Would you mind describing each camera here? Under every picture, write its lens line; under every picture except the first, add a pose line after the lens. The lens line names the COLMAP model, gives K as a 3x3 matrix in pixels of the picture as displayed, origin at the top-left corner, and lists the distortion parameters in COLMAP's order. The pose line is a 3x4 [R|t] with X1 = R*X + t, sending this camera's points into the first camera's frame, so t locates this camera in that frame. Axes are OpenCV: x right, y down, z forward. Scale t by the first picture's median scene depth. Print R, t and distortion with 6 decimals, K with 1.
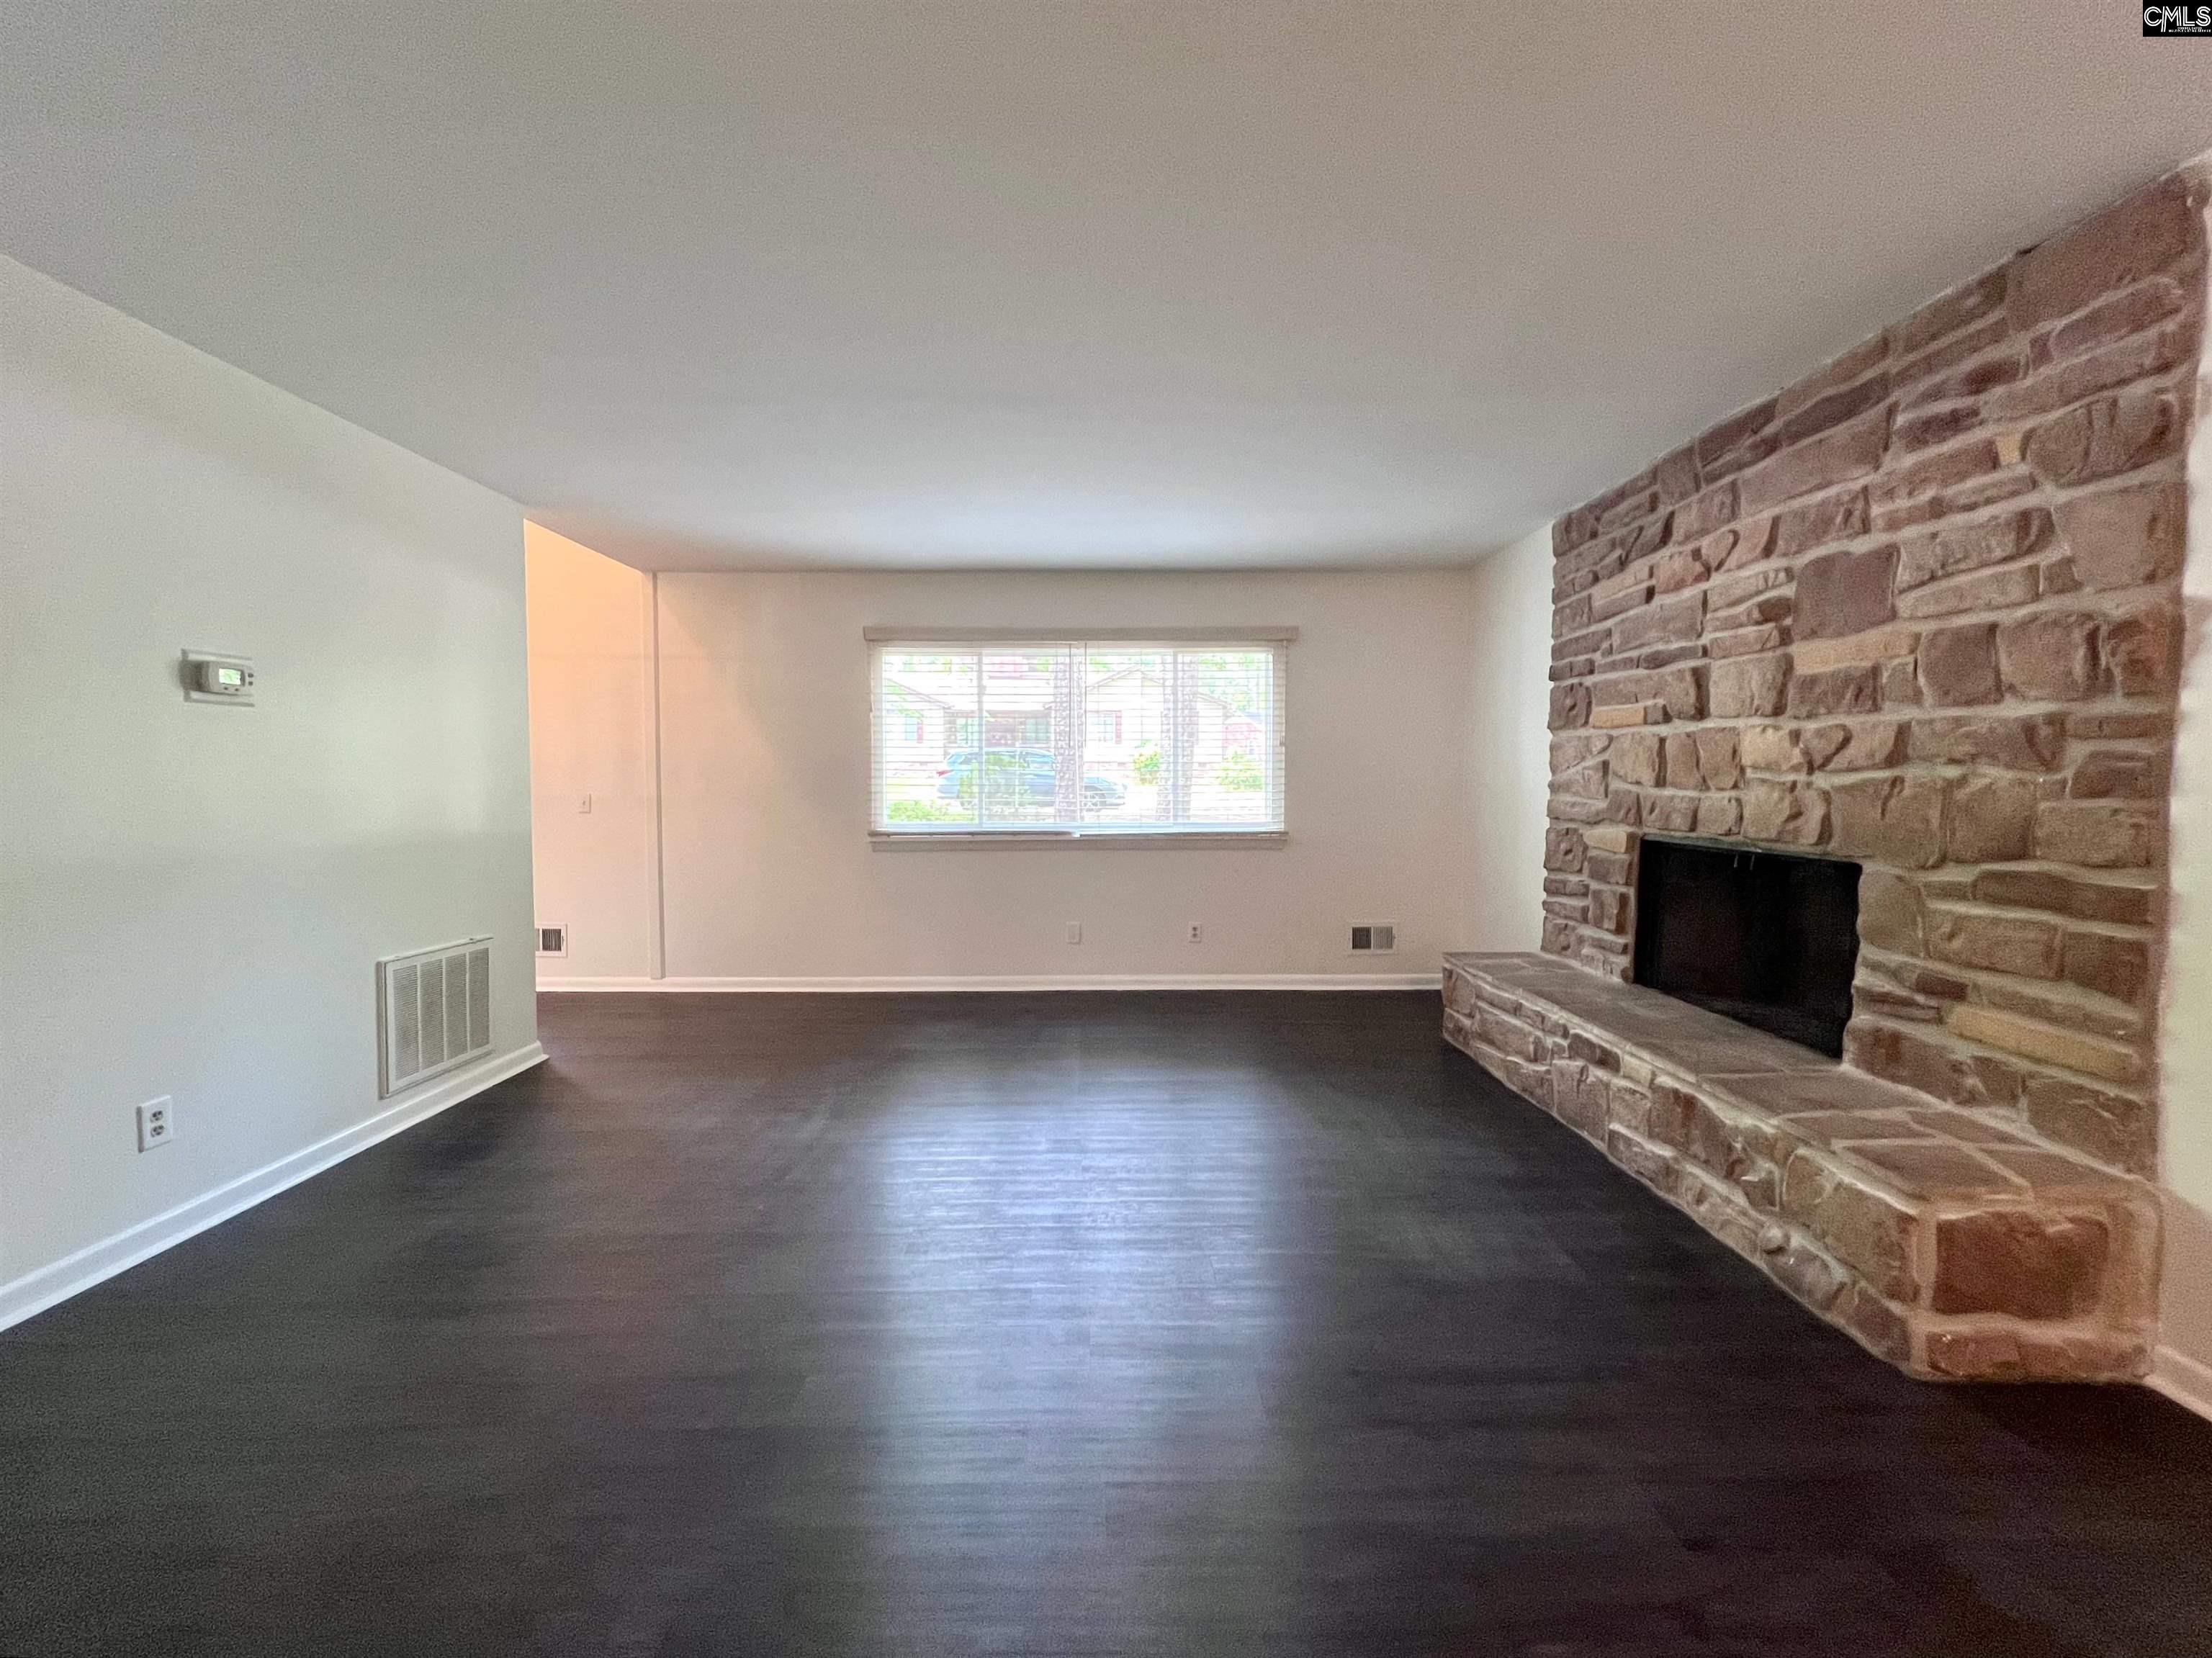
lens RADIAL K [[905.5, 0, 1102.7], [0, 905.5, 822.3], [0, 0, 1]] dist [0.000877, 0.000270]
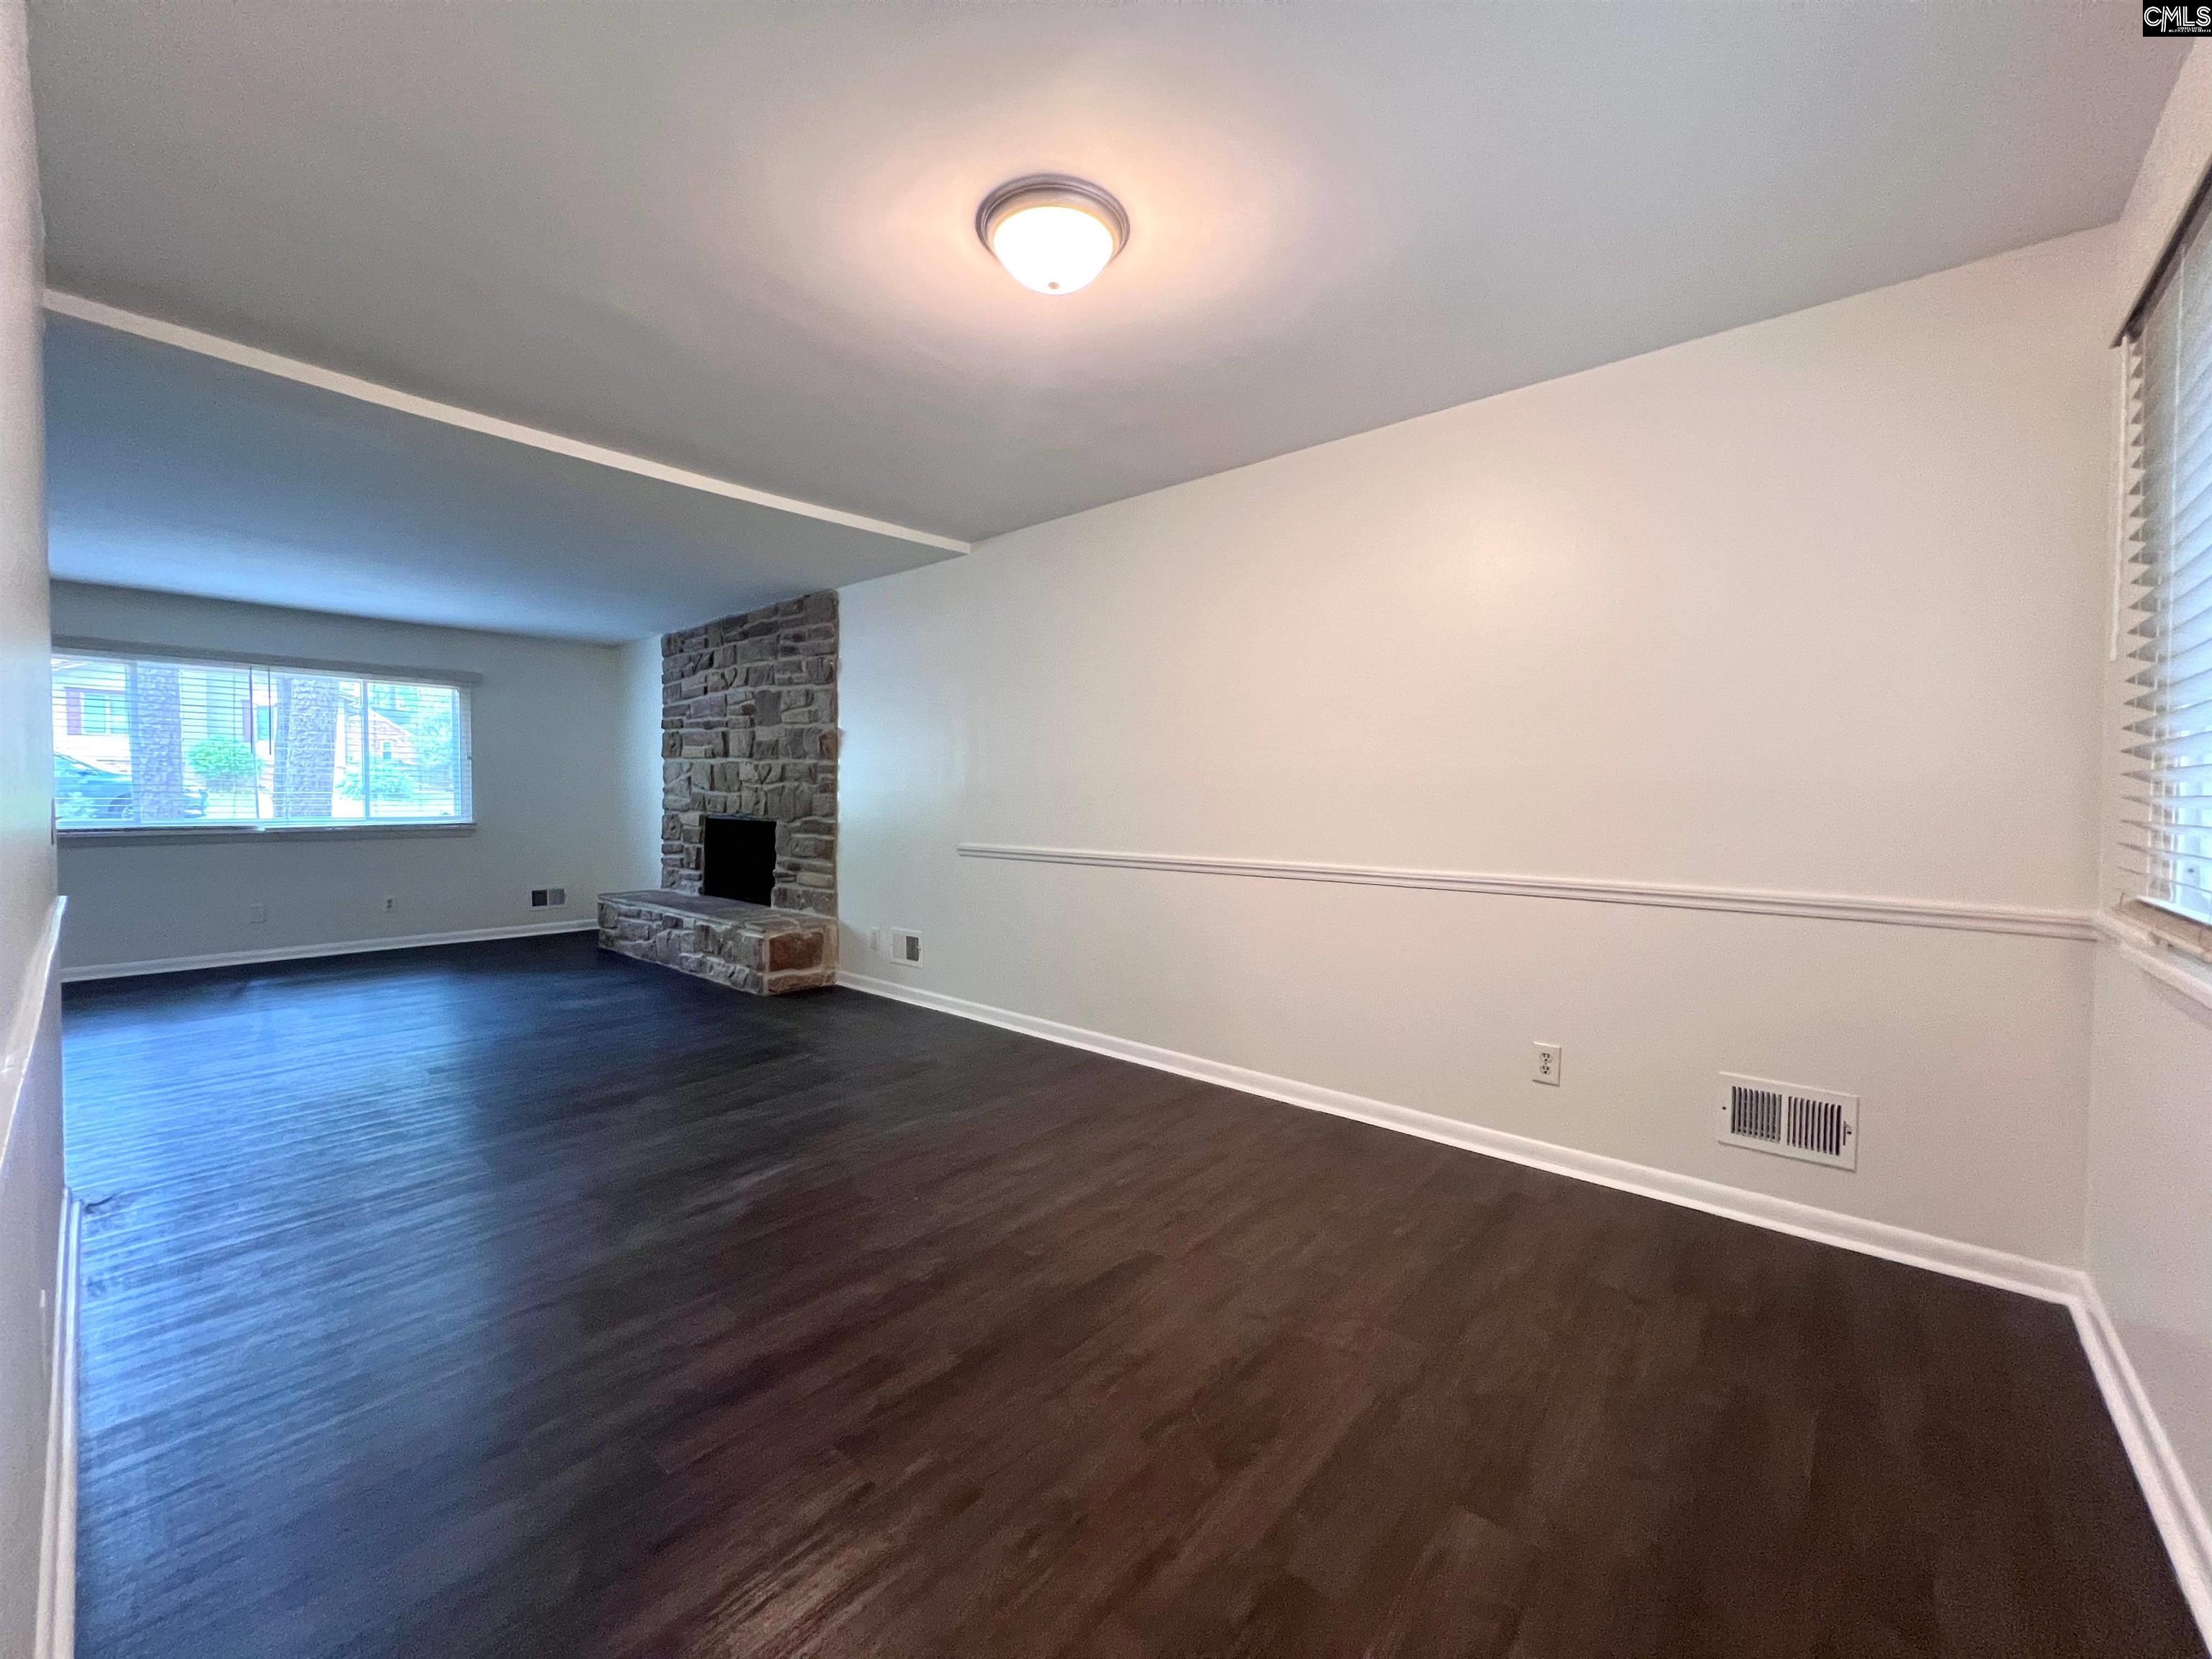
lens RADIAL K [[883.5, 0, 1102.9], [0, 883.5, 822.6], [0, 0, 1]] dist [-0.001547, -0.000130]
pose [[0.660252, -0.015091, 0.750892, -0.331089], [0.024997, 0.999686, -0.001889, 0.070343], [-0.750628, 0.020017, 0.660422, -1.139401]]
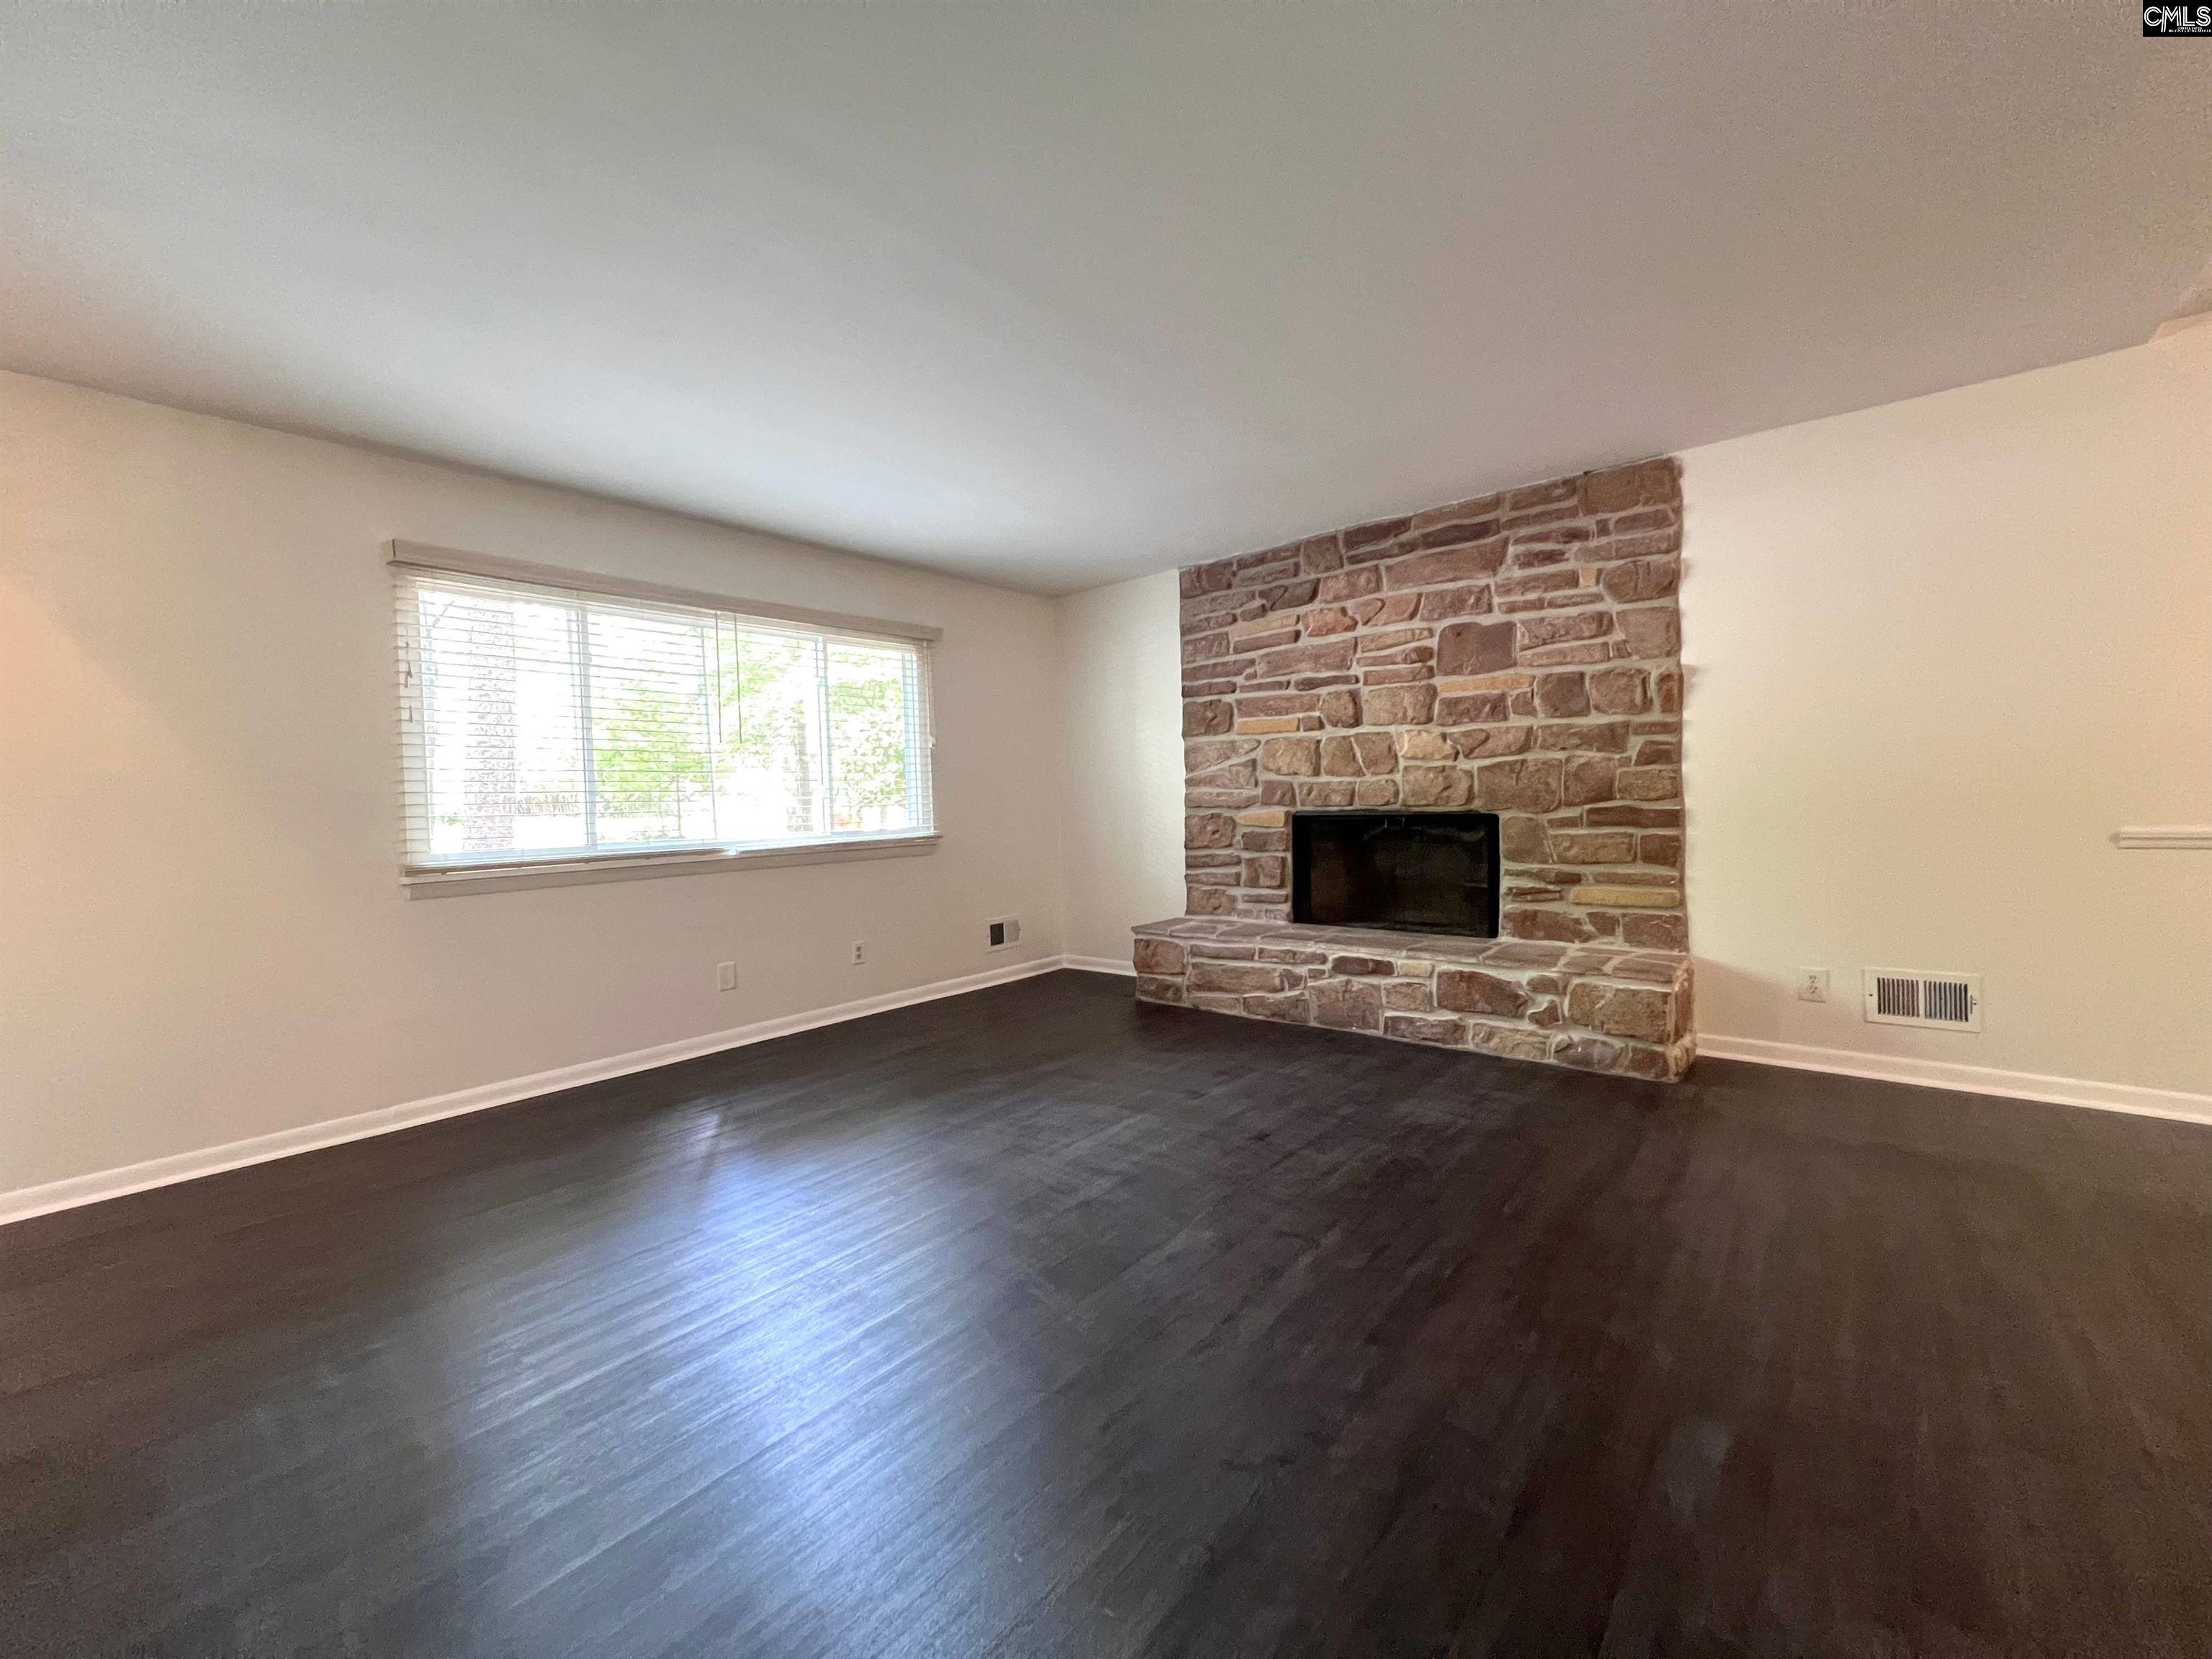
lens RADIAL K [[883.5, 0, 1102.9], [0, 883.5, 822.6], [0, 0, 1]] dist [-0.001547, -0.000130]
pose [[0.653776, -0.037570, 0.755755, -0.799703], [0.062402, 0.998042, -0.004368, 0.023475], [-0.754110, 0.050016, 0.654840, 0.472642]]
